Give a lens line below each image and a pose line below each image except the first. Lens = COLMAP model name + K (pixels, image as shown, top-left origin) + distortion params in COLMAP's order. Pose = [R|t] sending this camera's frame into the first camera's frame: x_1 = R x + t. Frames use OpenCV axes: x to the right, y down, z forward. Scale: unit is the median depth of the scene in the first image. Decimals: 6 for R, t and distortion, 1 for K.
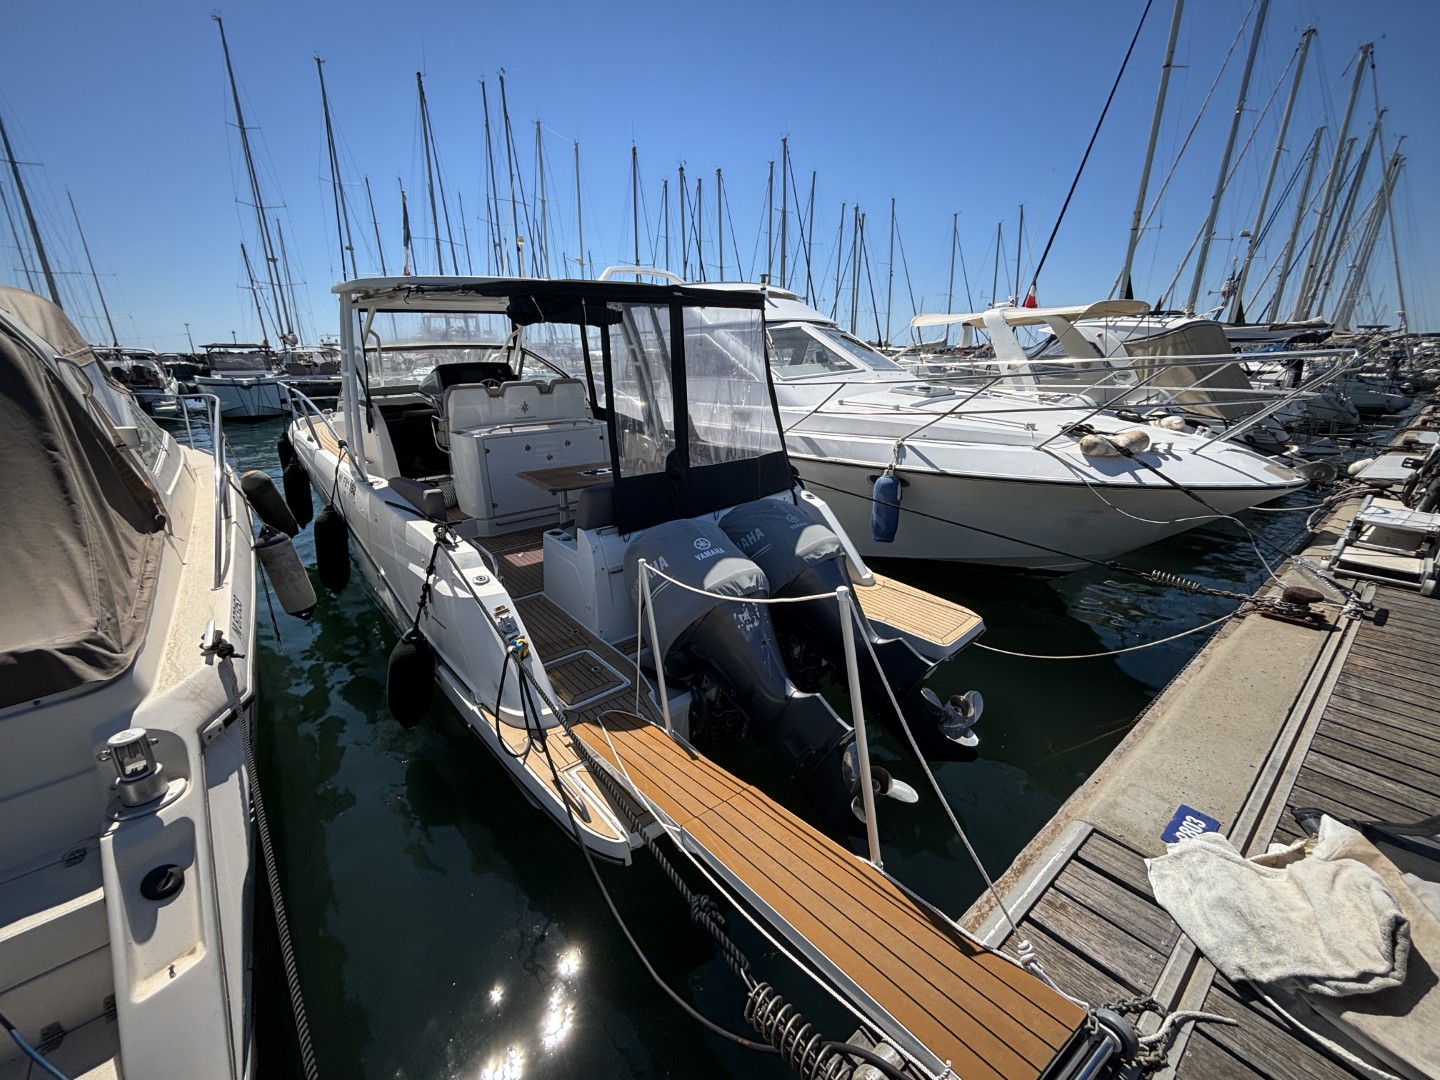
lens RADIAL K [[579.7, 0, 723.1], [0, 579.7, 543.2], [0, 0, 1]] dist [-0.000571, 0.000209]
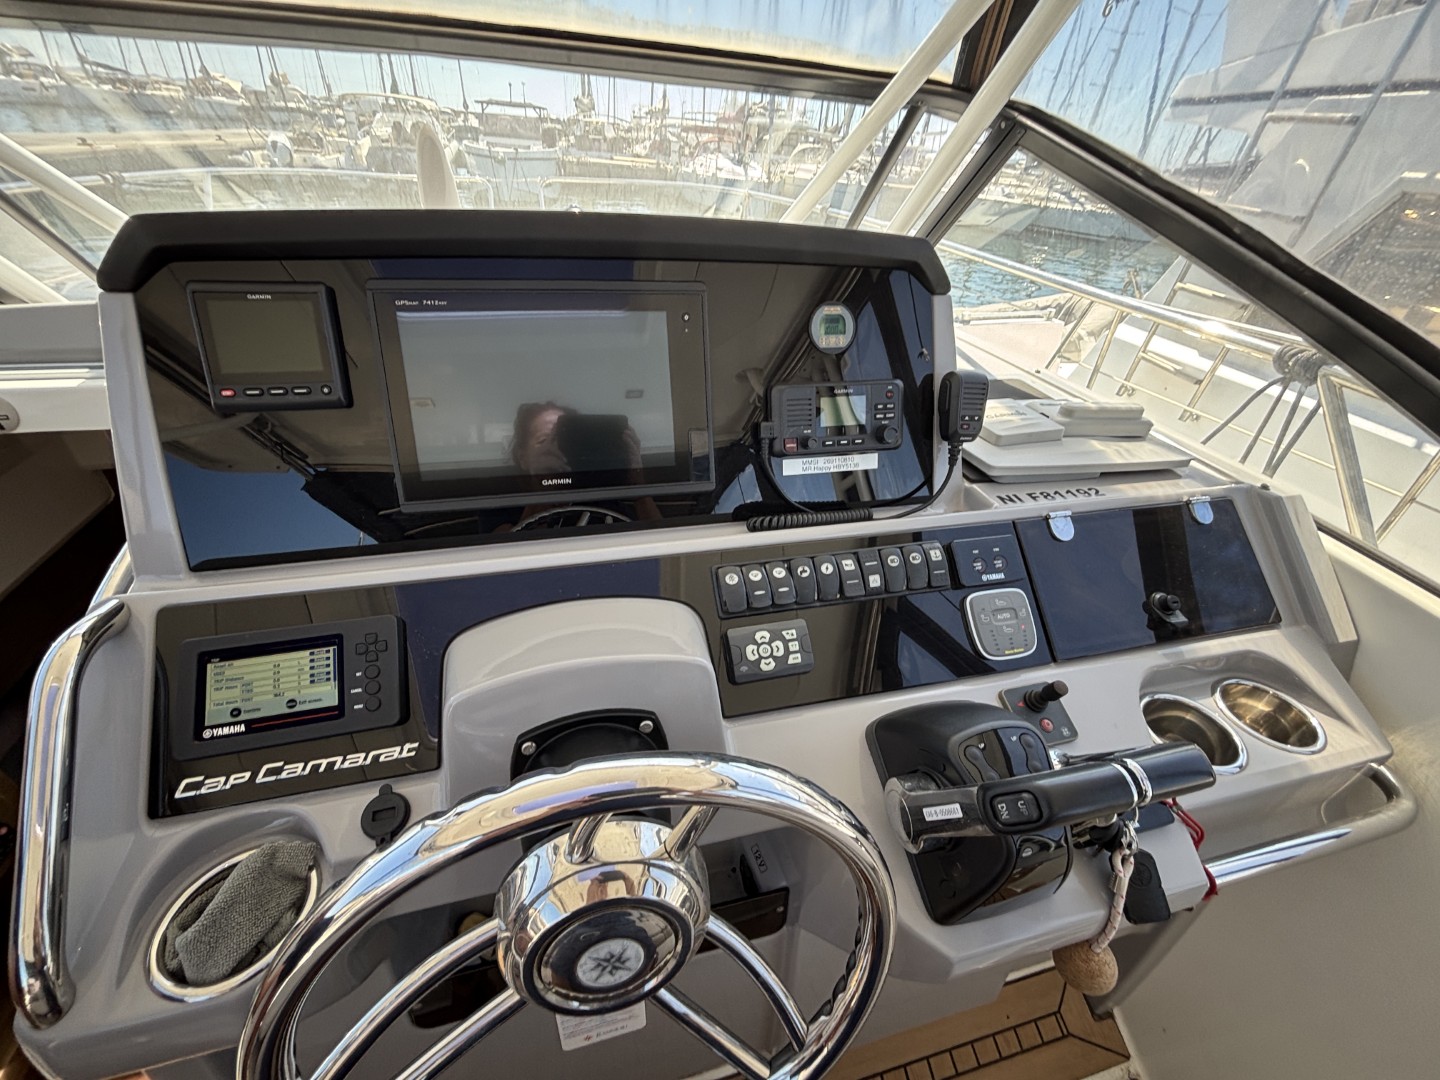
lens RADIAL K [[583.3, 0, 720.0], [0, 583.3, 540.0], [0, 0, 1]] dist [-0.003928, 0.000103]
pose [[0.887043, 0.319292, -0.333477, -0.388182], [-0.218504, 0.926621, 0.305988, -0.313931], [0.406706, -0.198559, 0.891720, 0.974583]]
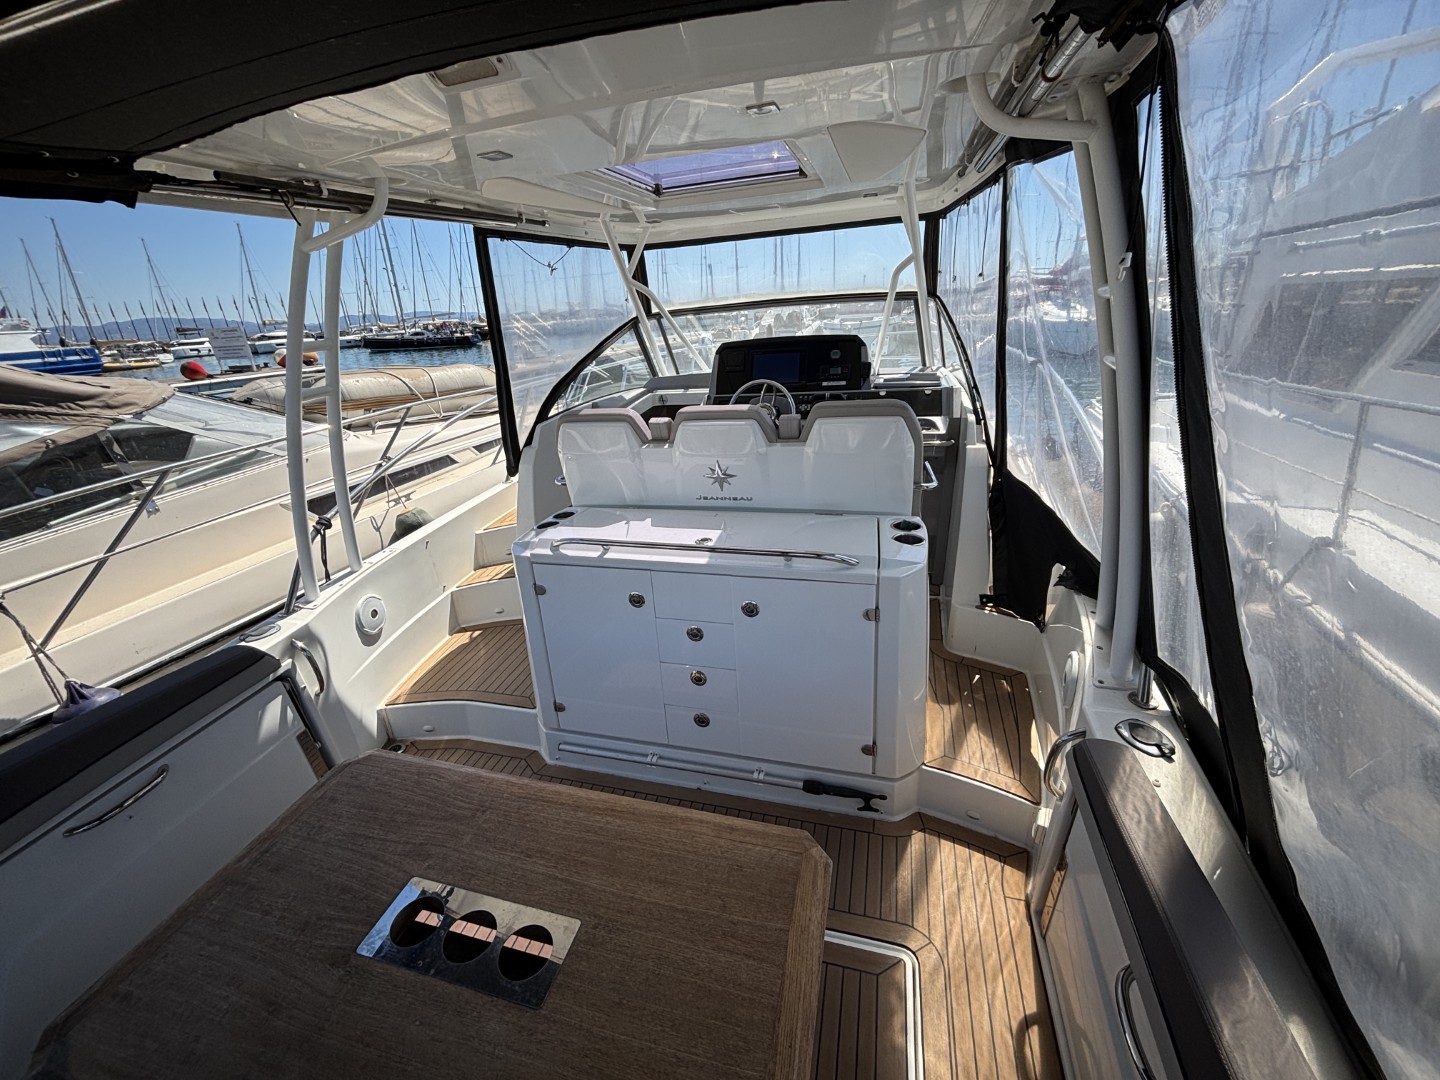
lens RADIAL K [[579.7, 0, 723.1], [0, 579.7, 543.2], [0, 0, 1]] dist [-0.000571, 0.000209]
pose [[0.546980, 0.291138, -0.784889, -0.030433], [-0.206575, 0.955525, 0.210472, -0.250828], [0.811258, 0.047014, 0.582795, 0.720129]]
